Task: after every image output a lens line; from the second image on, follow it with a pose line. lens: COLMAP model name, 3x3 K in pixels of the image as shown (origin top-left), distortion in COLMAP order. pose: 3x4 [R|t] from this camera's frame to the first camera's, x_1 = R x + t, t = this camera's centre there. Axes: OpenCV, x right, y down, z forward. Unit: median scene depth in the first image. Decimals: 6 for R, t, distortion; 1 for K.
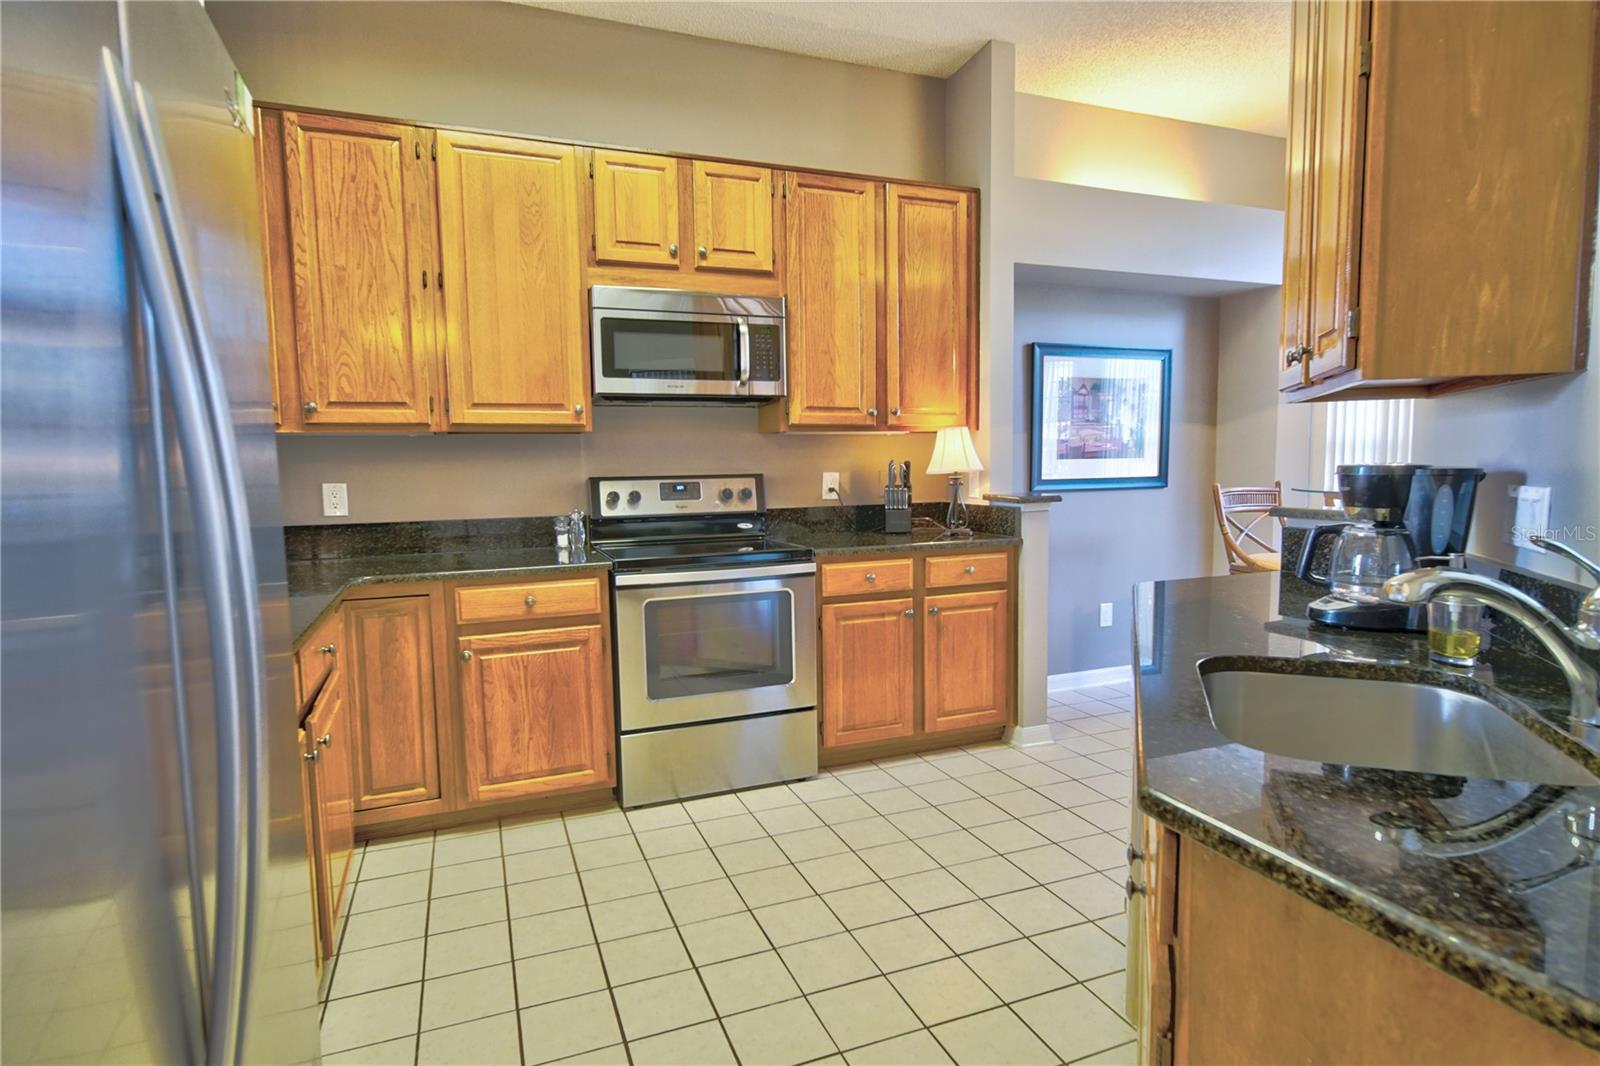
lens RADIAL K [[849.6, 0, 800.0], [0, 849.6, 533.0], [0, 0, 1]] dist [-0.000917, 0.000042]
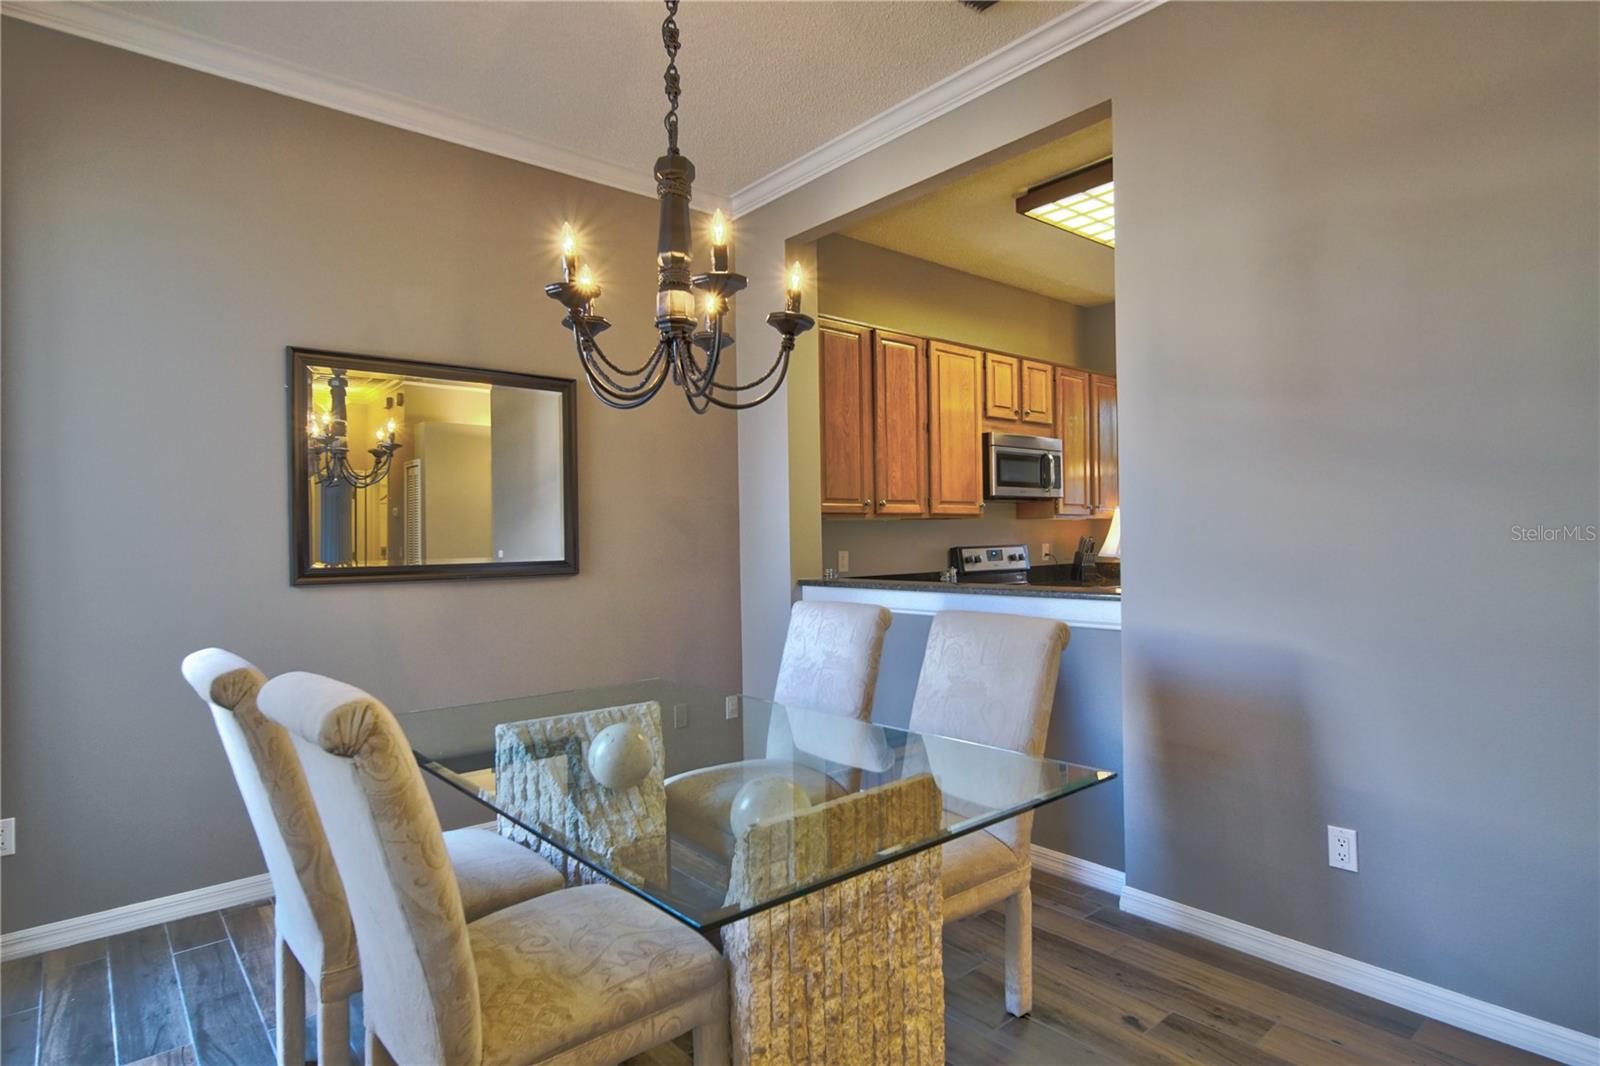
lens RADIAL K [[849.6, 0, 800.0], [0, 849.6, 533.0], [0, 0, 1]] dist [-0.000917, 0.000042]
pose [[0.949074, -0.002283, 0.315045, -0.999193], [0.032965, 0.995204, -0.092097, 0.043958], [-0.313324, 0.097792, 0.944598, -0.395811]]
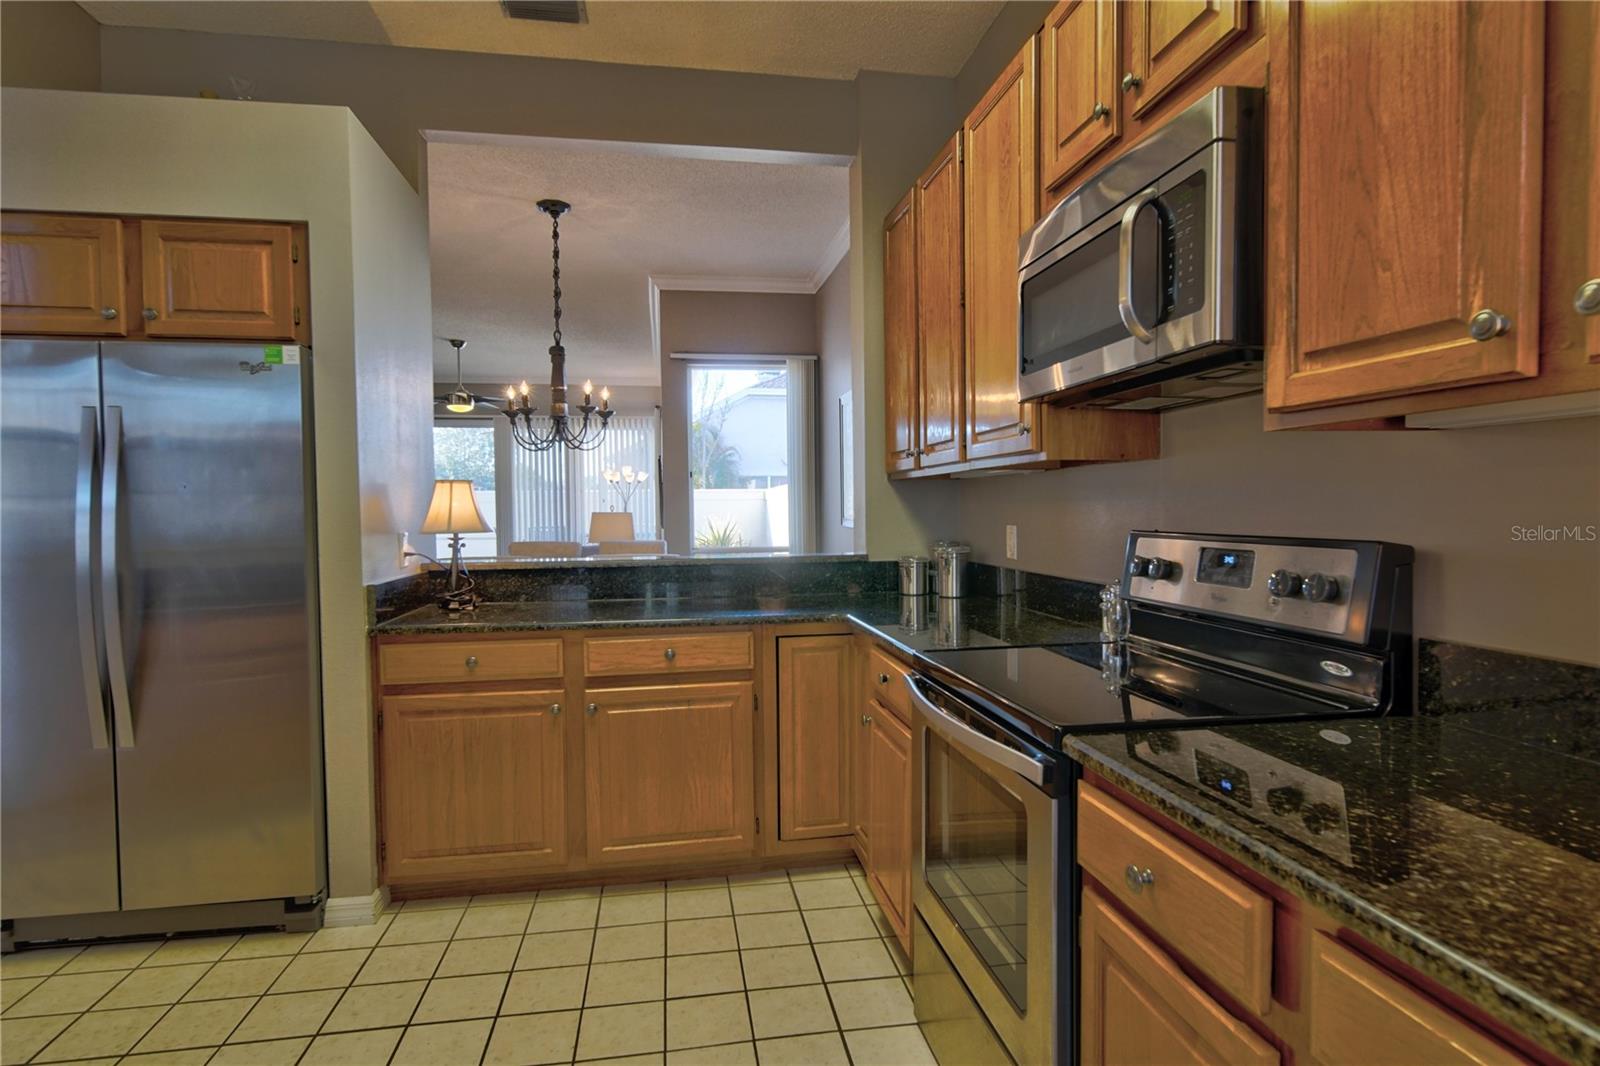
lens RADIAL K [[804.3, 0, 800.0], [0, 804.3, 533.0], [0, 0, 1]] dist [-0.000027, 0.000044]
pose [[-0.211089, 0.048511, -0.976262, 0.370536], [-0.072235, 0.995263, 0.065073, -0.082004], [0.974794, 0.084257, -0.206584, 0.864954]]
